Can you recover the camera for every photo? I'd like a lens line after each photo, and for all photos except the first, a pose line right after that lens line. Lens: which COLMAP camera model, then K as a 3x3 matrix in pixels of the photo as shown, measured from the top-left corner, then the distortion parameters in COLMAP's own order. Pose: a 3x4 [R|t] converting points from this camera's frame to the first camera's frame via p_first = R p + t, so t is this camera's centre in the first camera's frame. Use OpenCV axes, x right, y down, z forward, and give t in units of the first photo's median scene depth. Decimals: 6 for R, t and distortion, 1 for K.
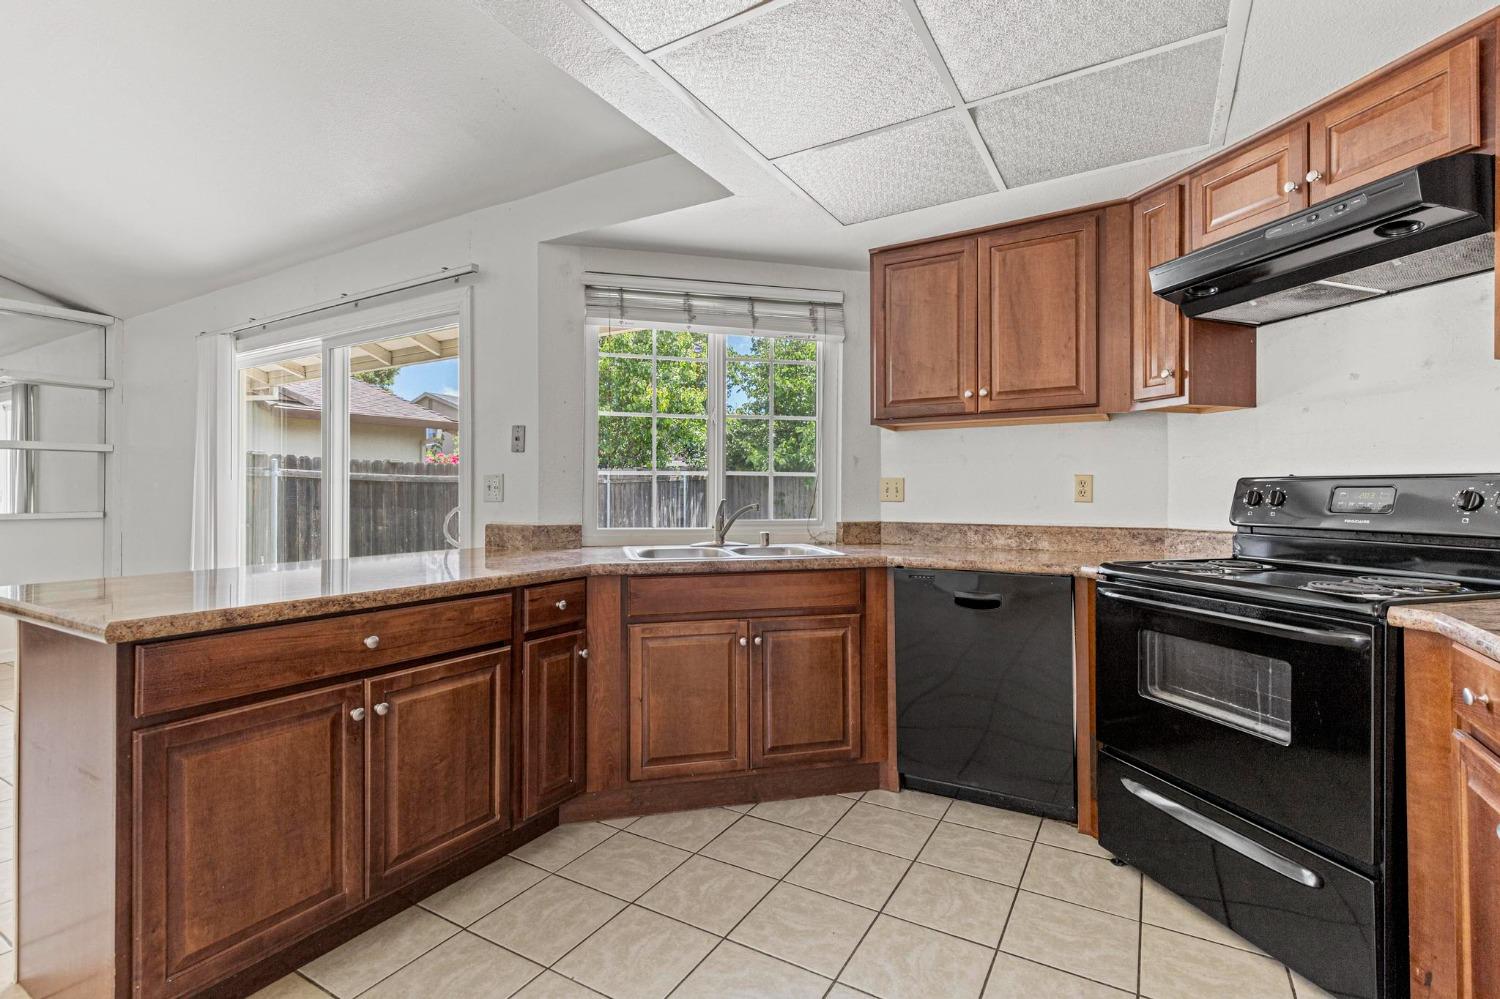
lens RADIAL K [[685.1, 0, 754.8], [0, 685.1, 488.9], [0, 0, 1]] dist [0.008917, -0.001242]
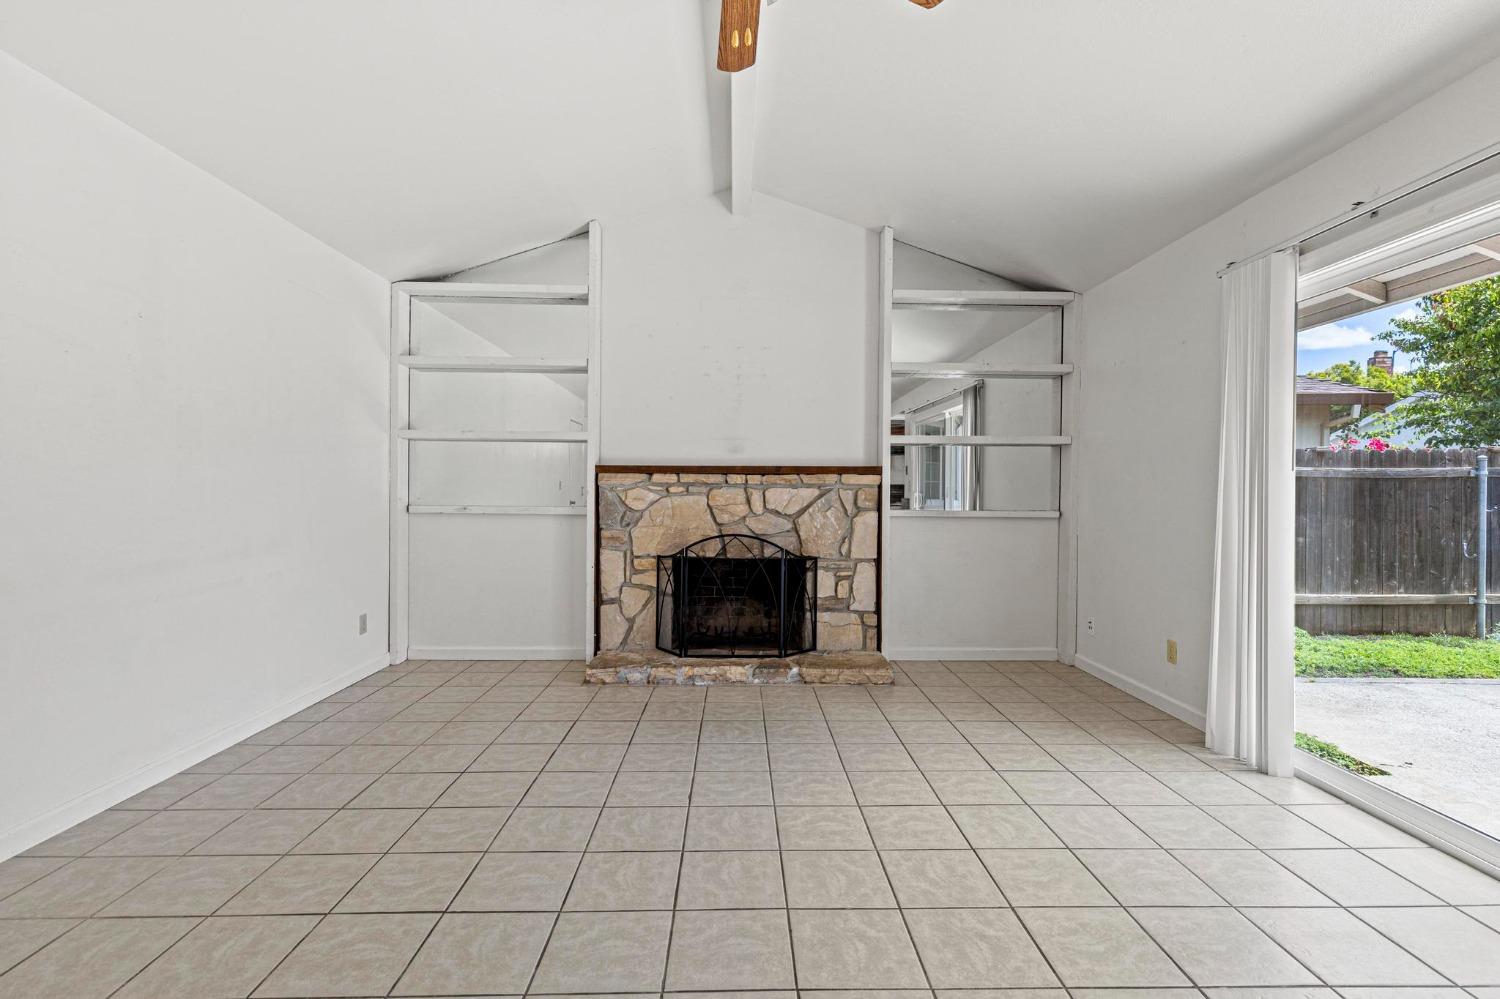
lens RADIAL K [[685.1, 0, 755.8], [0, 685.1, 493.3], [0, 0, 1]] dist [0.008917, -0.001242]
pose [[0.526655, 0.007987, -0.850041, -0.772902], [-0.002483, 0.999966, 0.007857, 0.006540], [0.850075, -0.002028, 0.526657, 0.369943]]
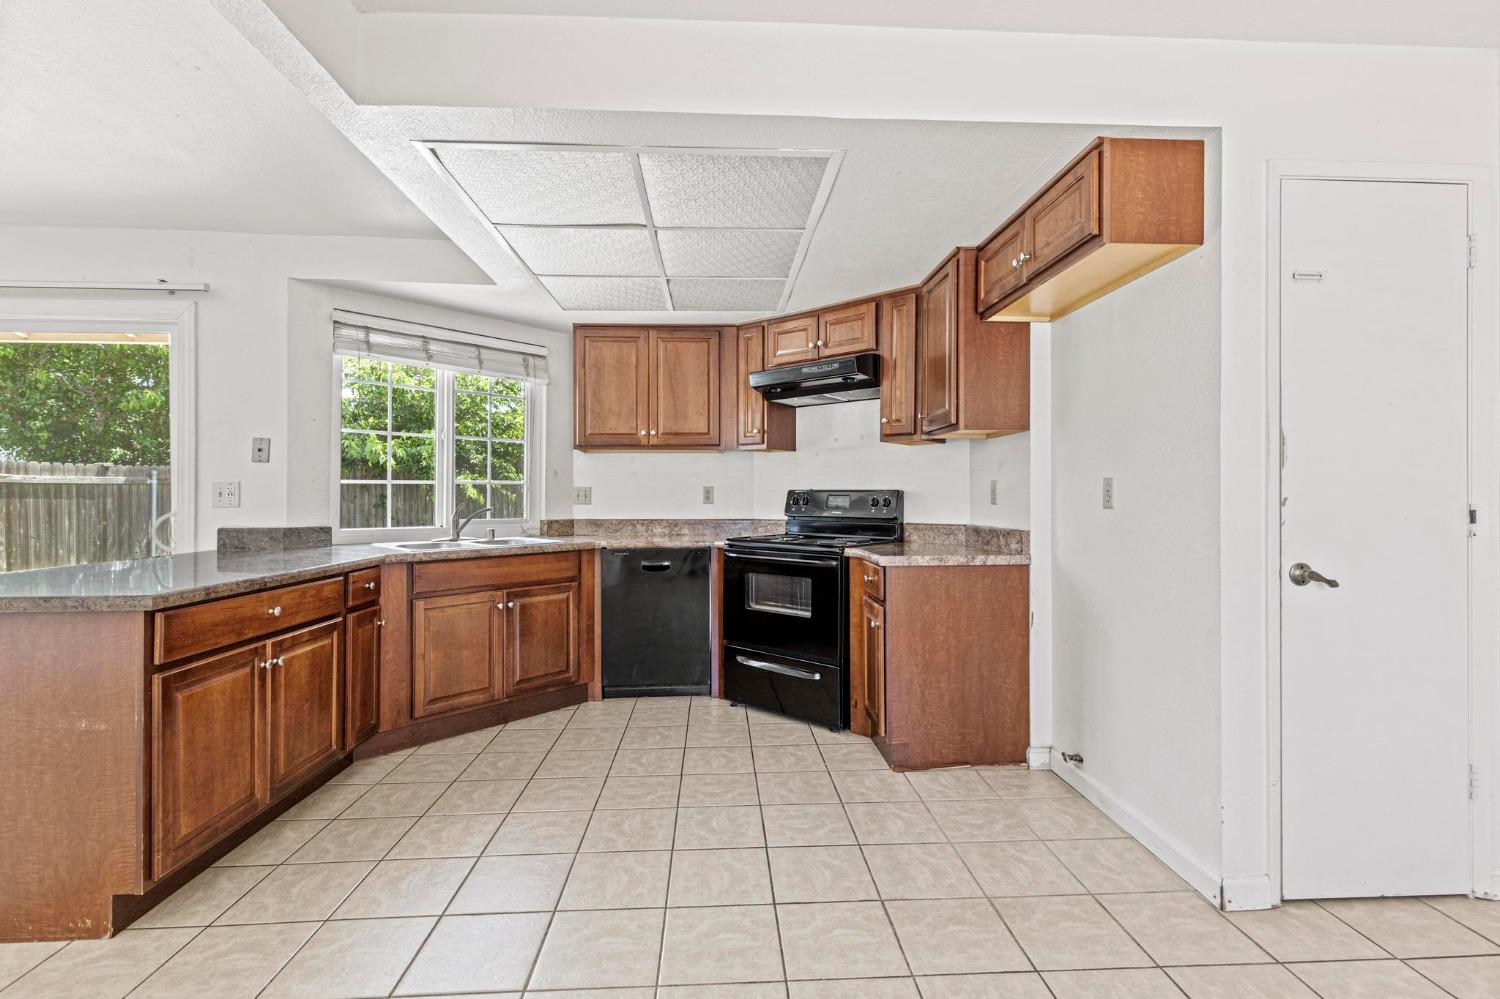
lens RADIAL K [[685.1, 0, 755.9], [0, 685.1, 489.5], [0, 0, 1]] dist [0.008917, -0.001242]
pose [[0.833217, 0.004686, 0.552926, -0.339364], [-0.004208, 0.999989, -0.002134, -0.012013], [-0.552930, -0.000549, 0.833227, -0.423786]]
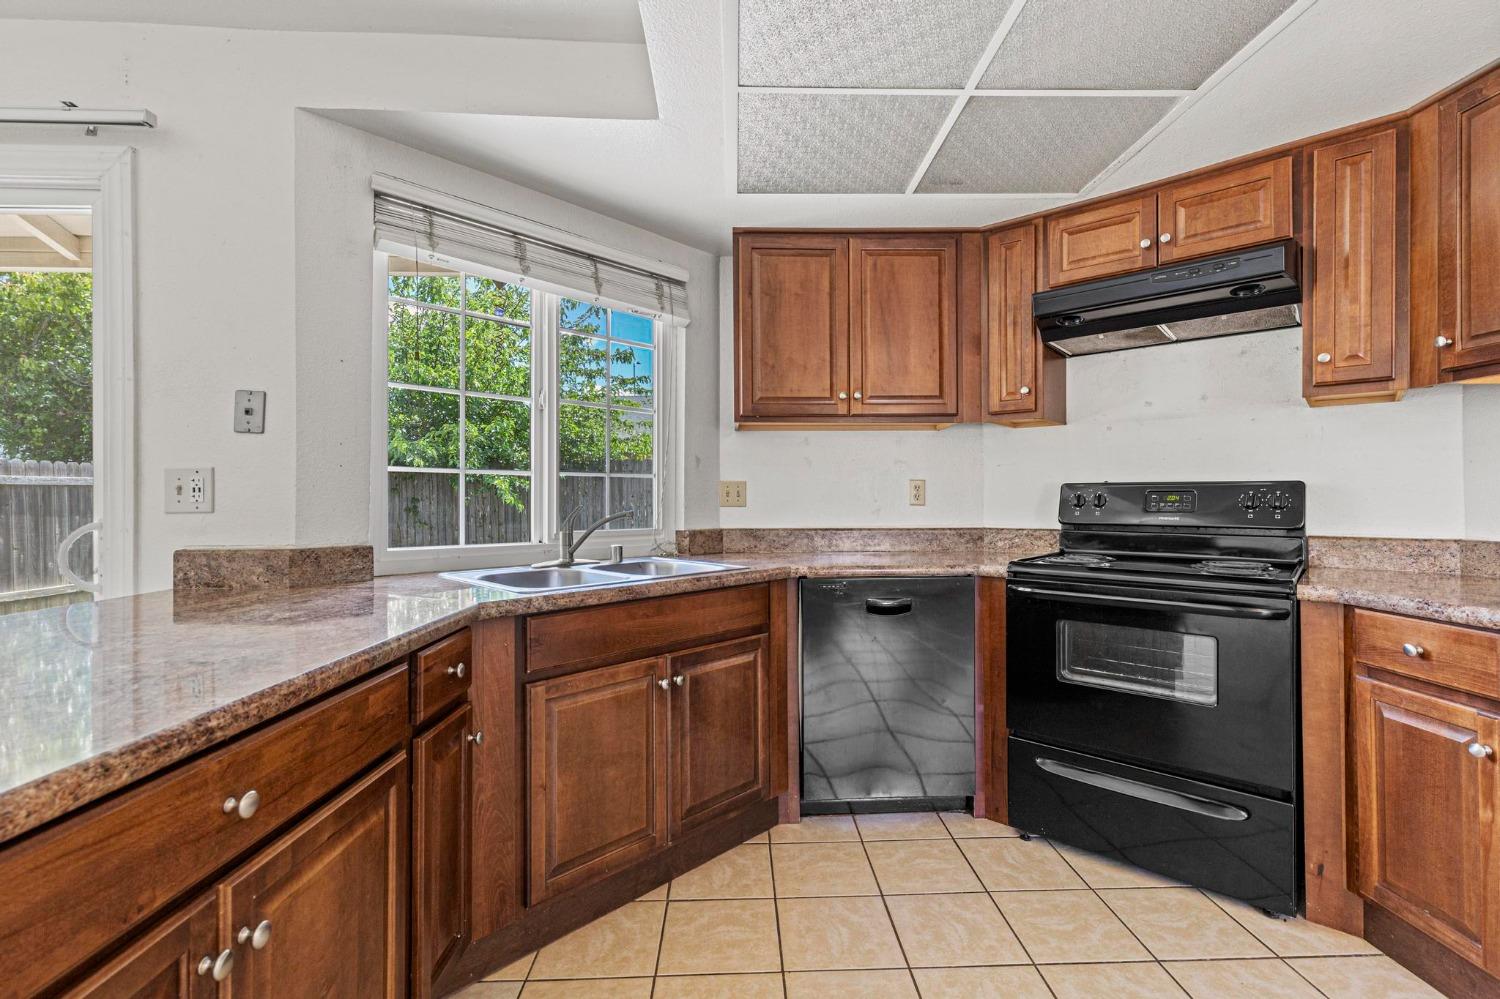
lens RADIAL K [[685.1, 0, 760.0], [0, 685.1, 493.8], [0, 0, 1]] dist [0.008917, -0.001242]
pose [[0.844959, 0.000154, 0.534830, -0.332788], [-0.000162, 1.000000, -0.000032, 0.001765], [-0.534830, -0.000059, 0.844959, 0.255517]]
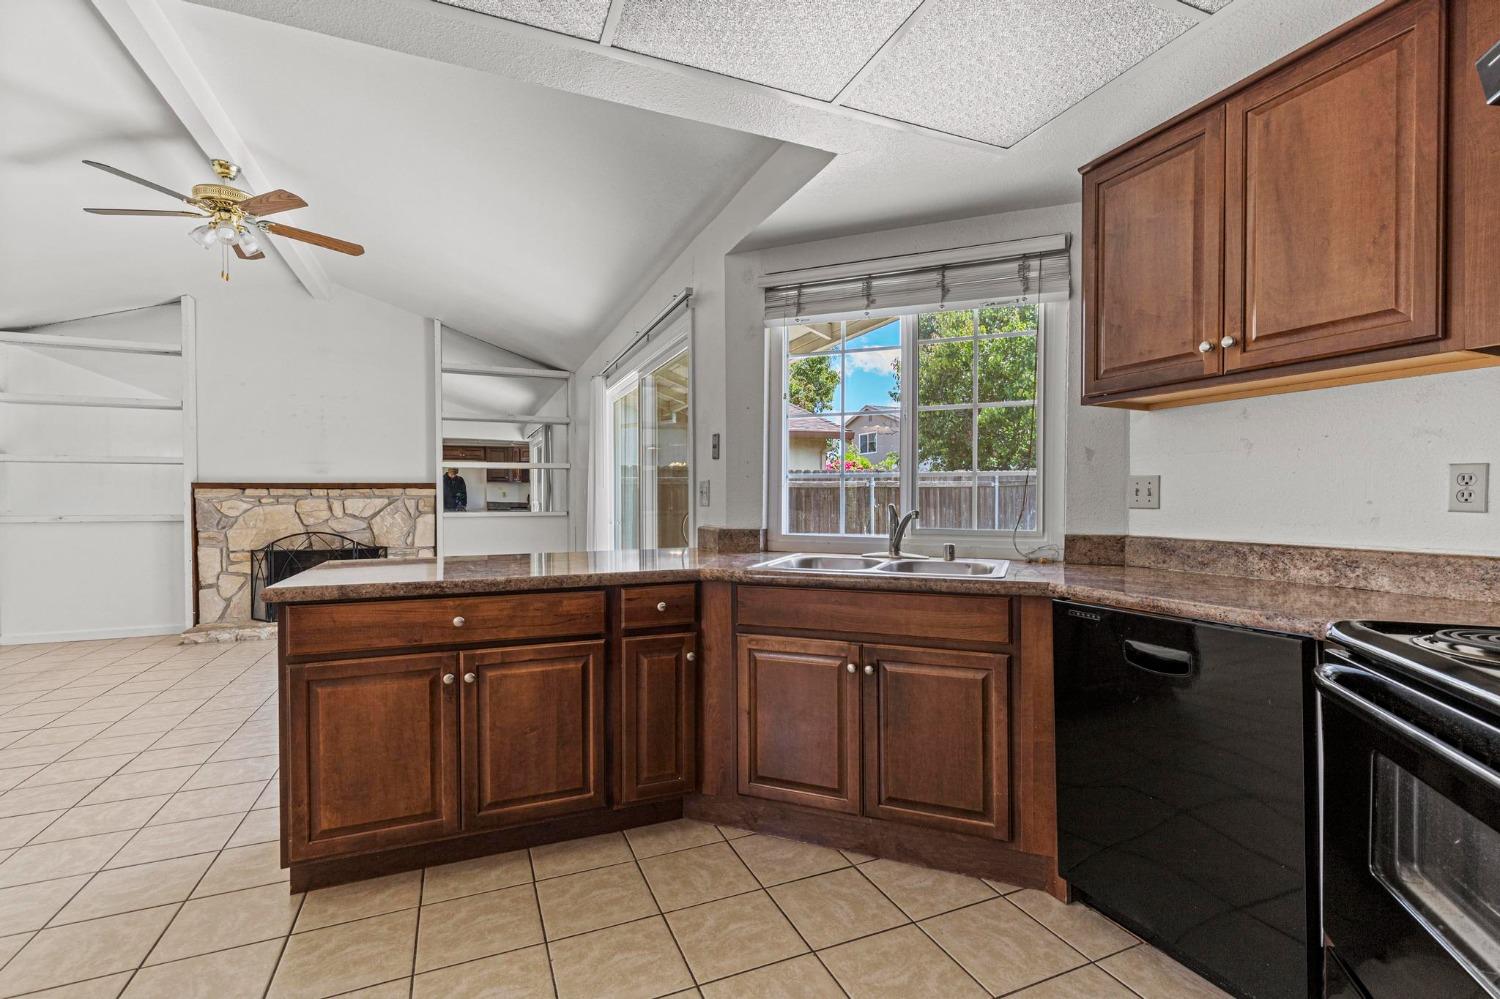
lens RADIAL K [[685.1, 0, 759.7], [0, 685.1, 504.6], [0, 0, 1]] dist [0.008917, -0.001242]
pose [[0.804645, 0.003447, -0.593746, 0.386444], [0.007203, 0.999853, 0.015565, 0.000444], [0.593712, -0.016801, 0.804502, 0.222651]]
